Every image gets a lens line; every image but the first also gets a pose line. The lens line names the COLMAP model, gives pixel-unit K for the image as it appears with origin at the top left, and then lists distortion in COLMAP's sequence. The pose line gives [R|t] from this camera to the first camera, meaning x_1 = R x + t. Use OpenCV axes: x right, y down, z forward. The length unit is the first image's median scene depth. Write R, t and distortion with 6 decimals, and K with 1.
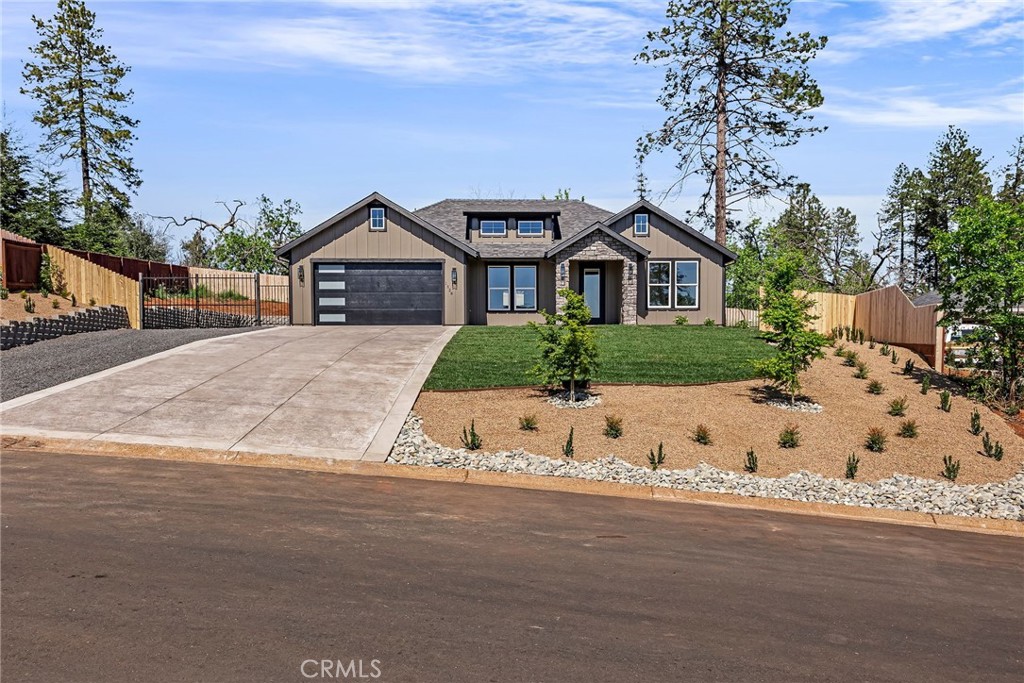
lens RADIAL K [[749.4, 0, 540.5], [0, 749.4, 387.0], [0, 0, 1]] dist [0.000742, 0.004742]
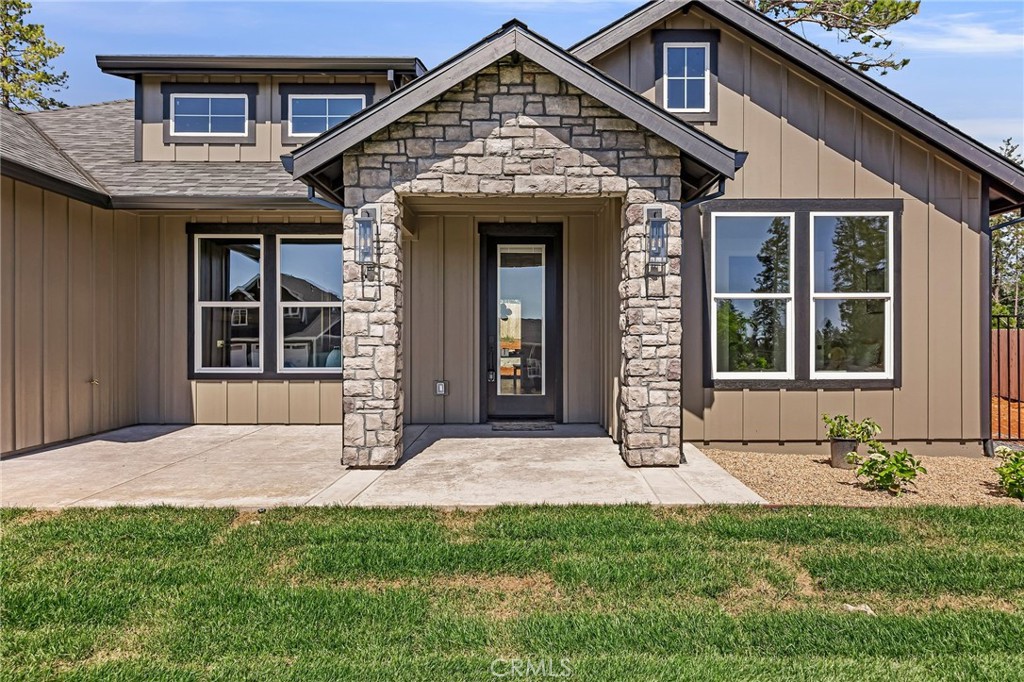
lens RADIAL K [[661.9, 0, 519.4], [0, 661.9, 342.3], [0, 0, 1]] dist [0.006875, -0.000235]
pose [[0.999768, 0.004043, -0.021156, 0.078078], [-0.005111, 0.998702, -0.050679, -0.106763], [0.020924, 0.050775, 0.998491, 0.756892]]
